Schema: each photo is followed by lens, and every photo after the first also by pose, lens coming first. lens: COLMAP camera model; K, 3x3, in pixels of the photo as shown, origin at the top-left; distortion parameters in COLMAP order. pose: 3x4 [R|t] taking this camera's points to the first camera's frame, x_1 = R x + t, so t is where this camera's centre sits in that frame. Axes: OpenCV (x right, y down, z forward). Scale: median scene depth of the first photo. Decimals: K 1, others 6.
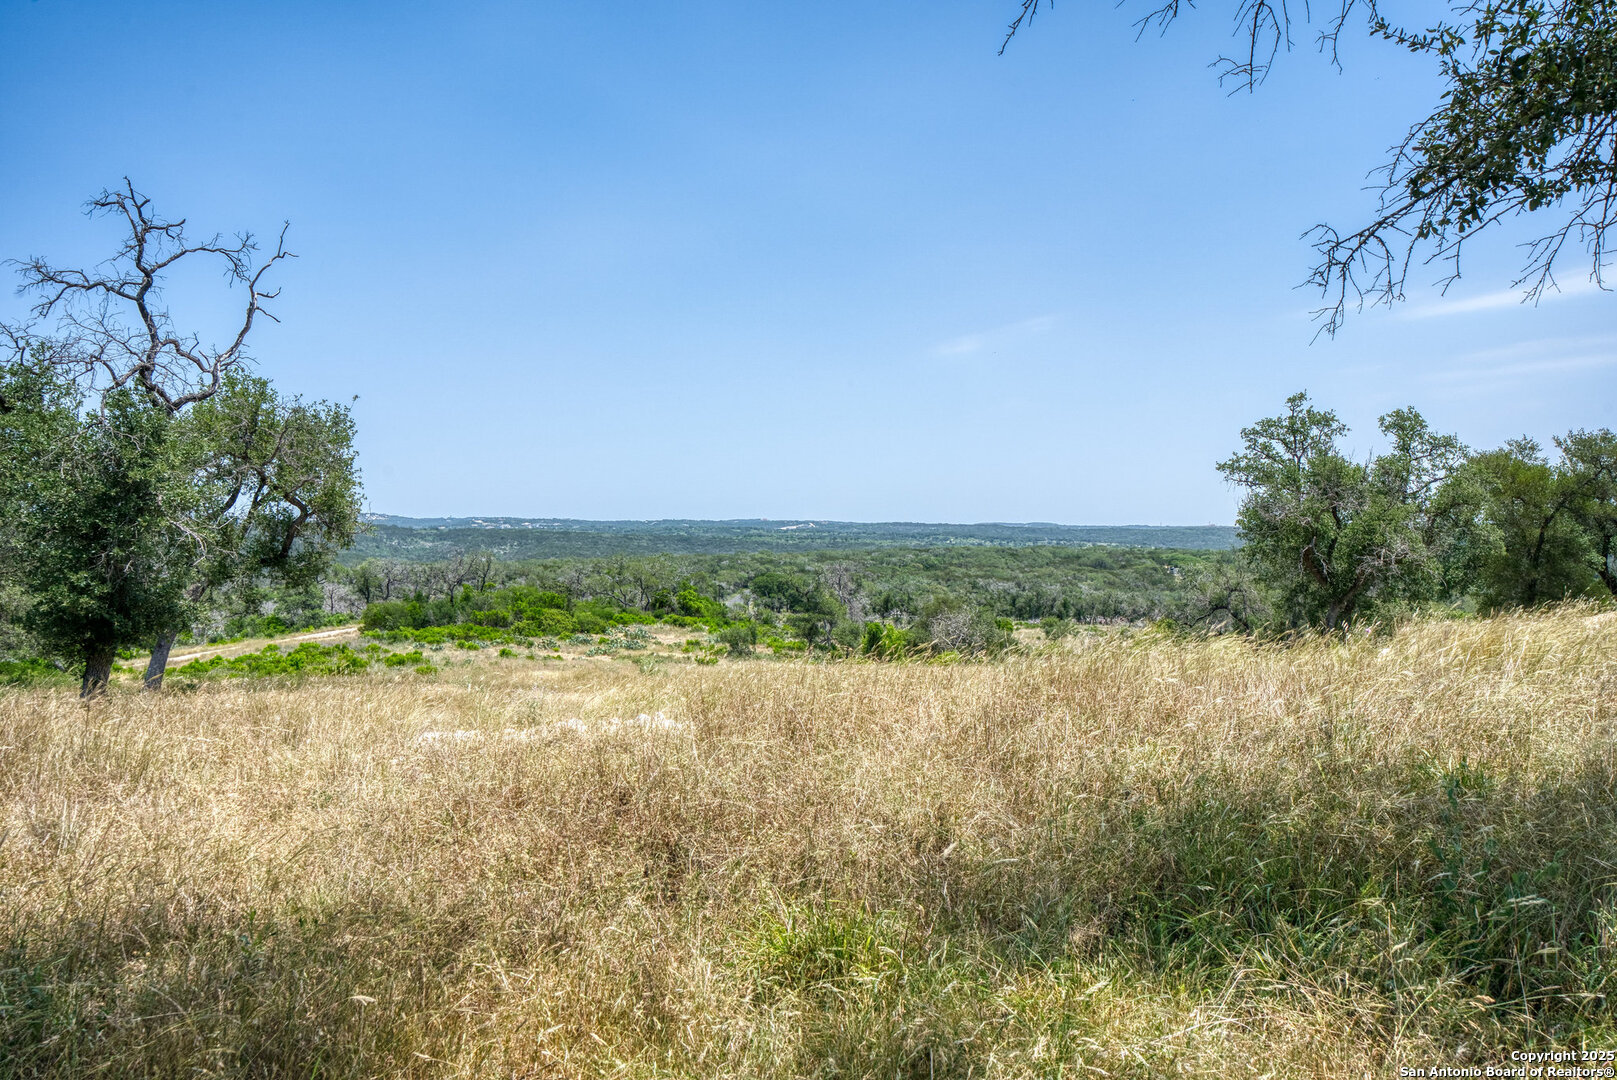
lens RADIAL K [[1602.1, 0, 803.5], [0, 1602.1, 547.1], [0, 0, 1]] dist [0.093330, 0.000000]
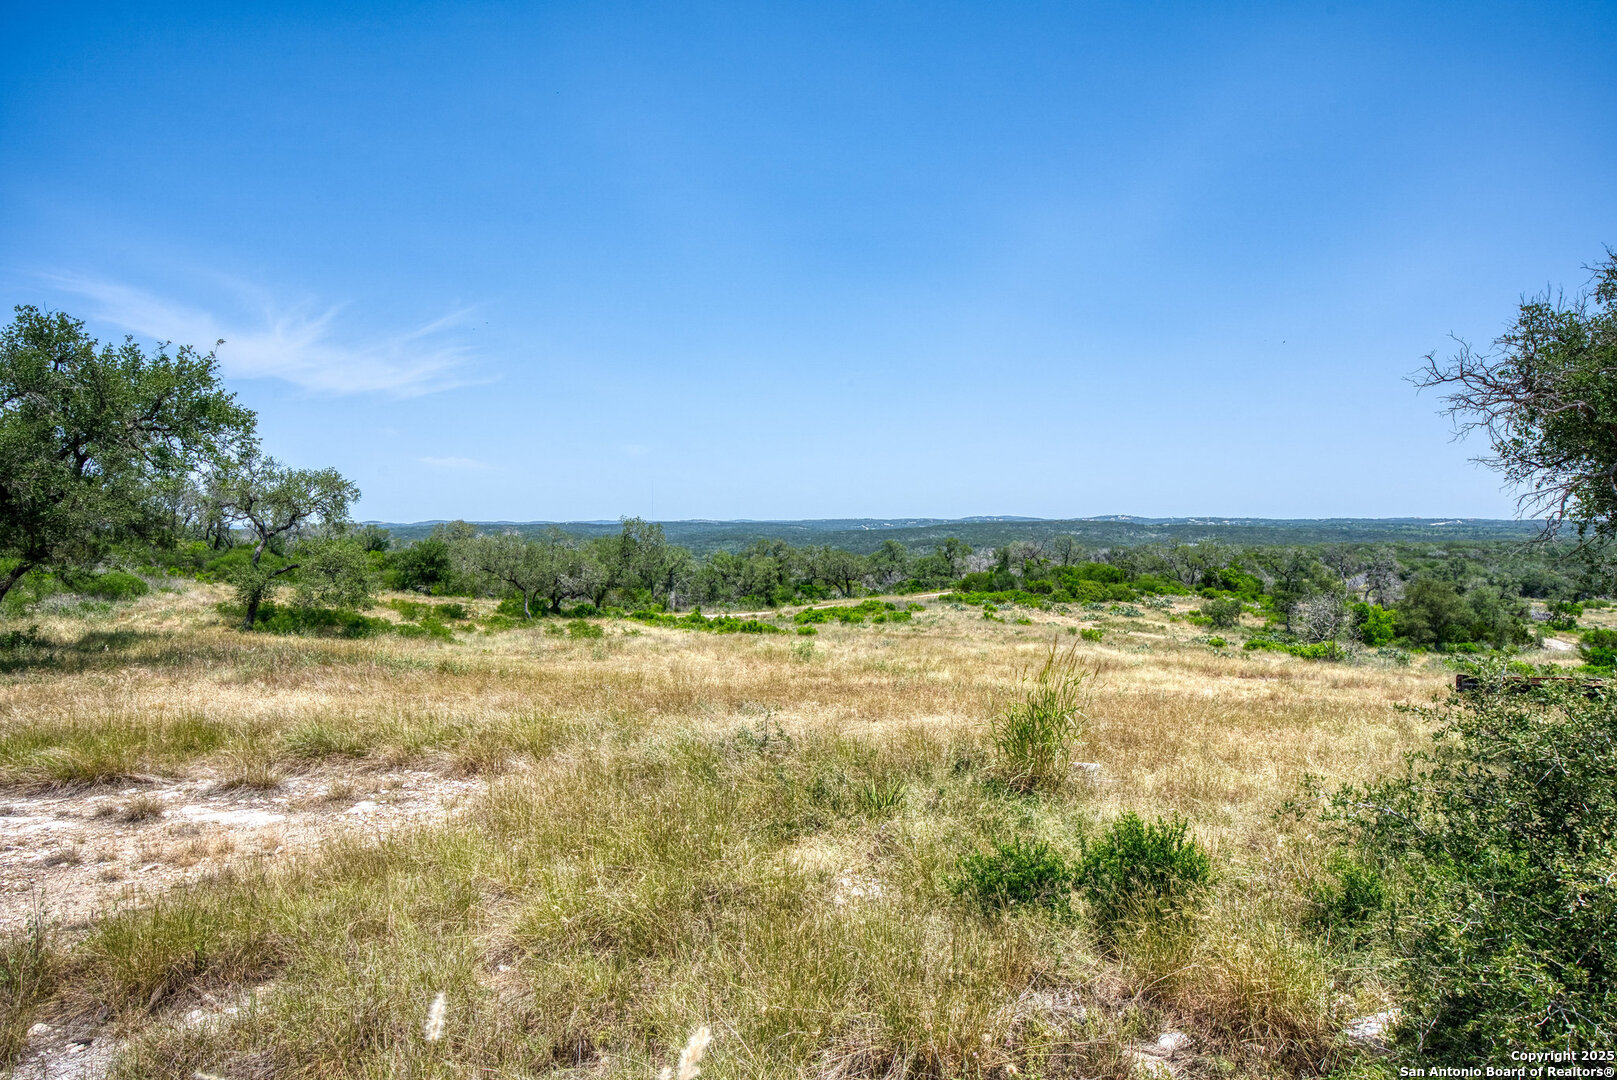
lens RADIAL K [[1029.9, 0, 805.7], [0, 1029.9, 529.7], [0, 0, 1]] dist [-0.000640, 0.014061]
pose [[0.846854, 0.001277, -0.531824, 0.145517], [-0.005092, 0.999971, -0.005707, 0.007582], [0.531801, 0.007541, 0.846836, 0.348058]]
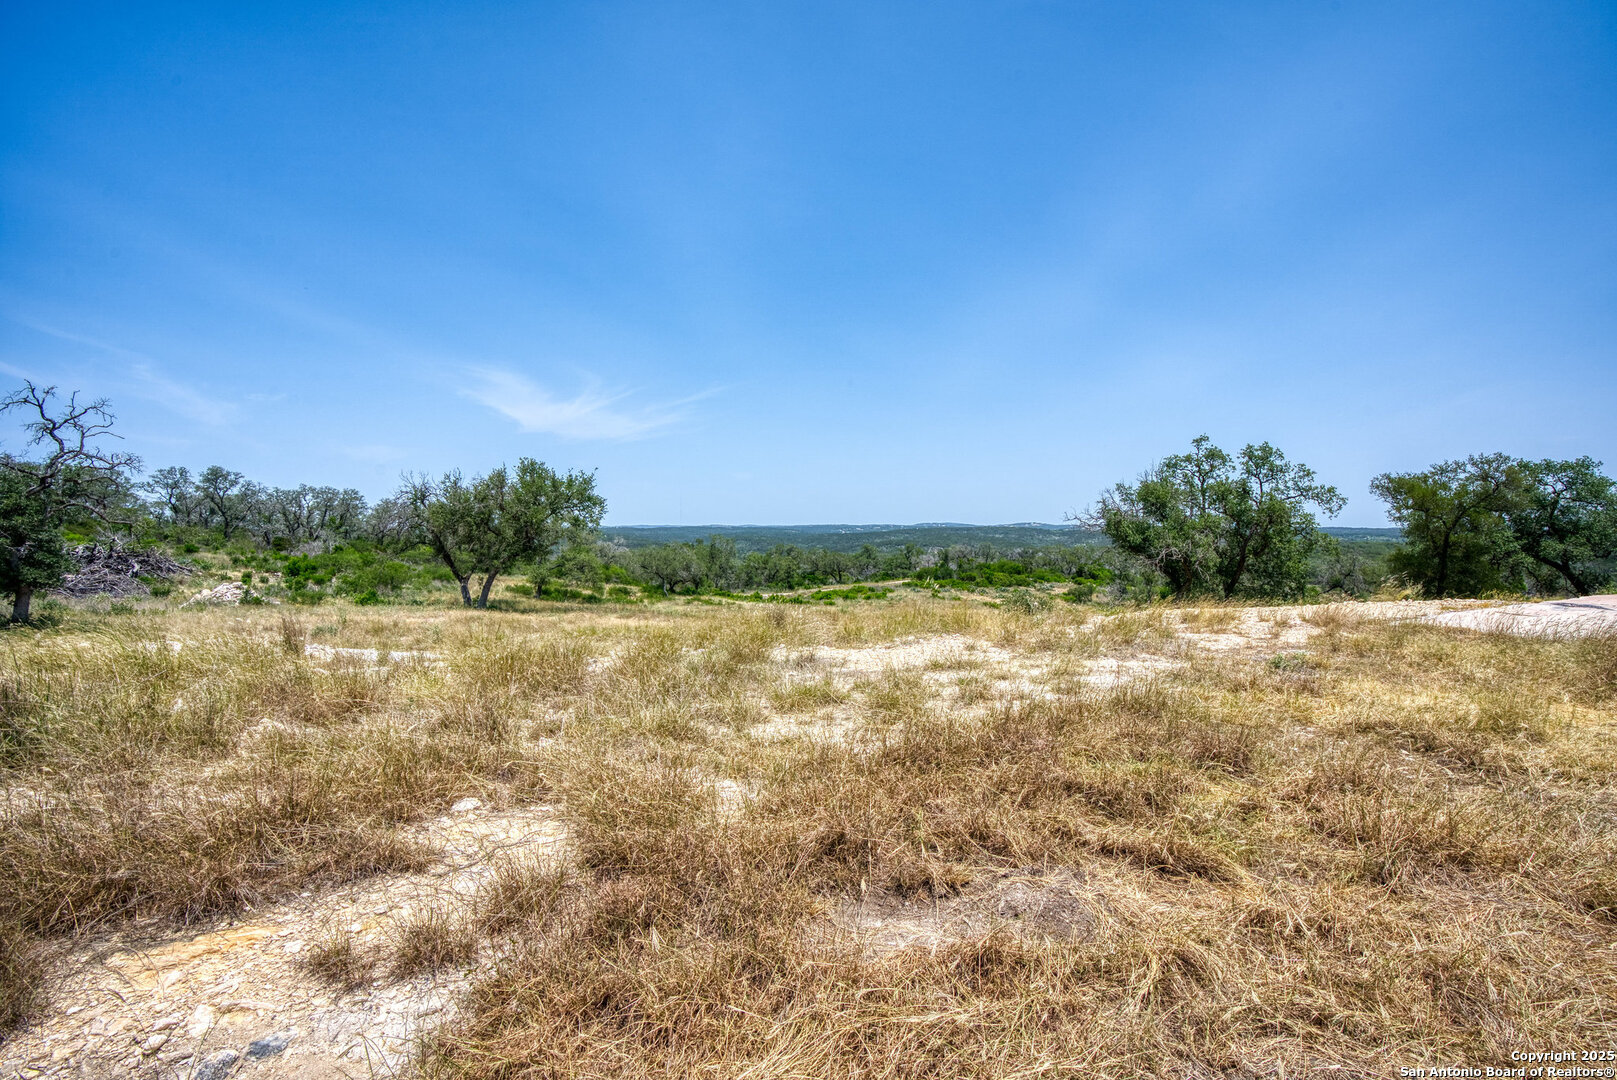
lens RADIAL K [[780.7, 0, 815.3], [0, 780.7, 541.2], [0, 0, 1]] dist [-0.029248, 0.003780]
pose [[0.859347, 0.009664, -0.511302, 0.221658], [-0.008304, 0.999953, 0.004942, -0.003310], [0.511325, -0.000001, 0.859387, 0.158386]]
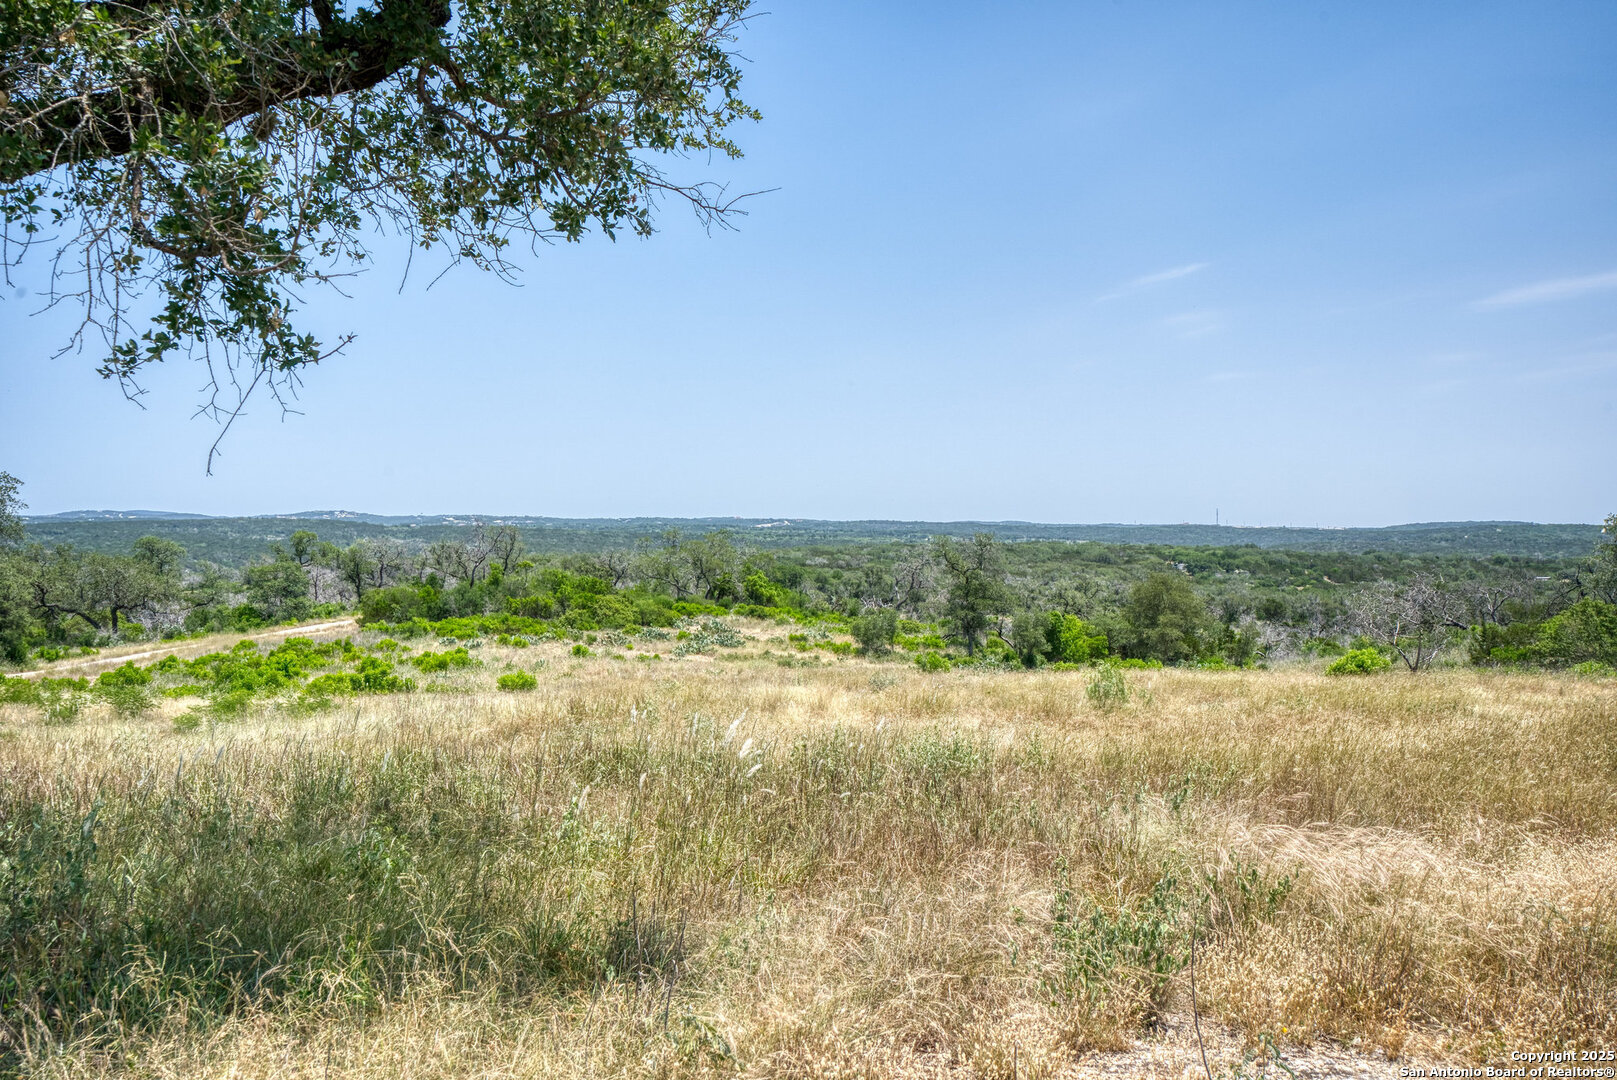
lens RADIAL K [[1602.1, 0, 813.1], [0, 1602.1, 532.5], [0, 0, 1]] dist [0.093330, 0.000000]
pose [[0.999732, 0.001038, 0.023142, -0.128792], [-0.000850, 0.999967, -0.008141, 0.024778], [-0.023150, 0.008119, 0.999699, 0.375926]]
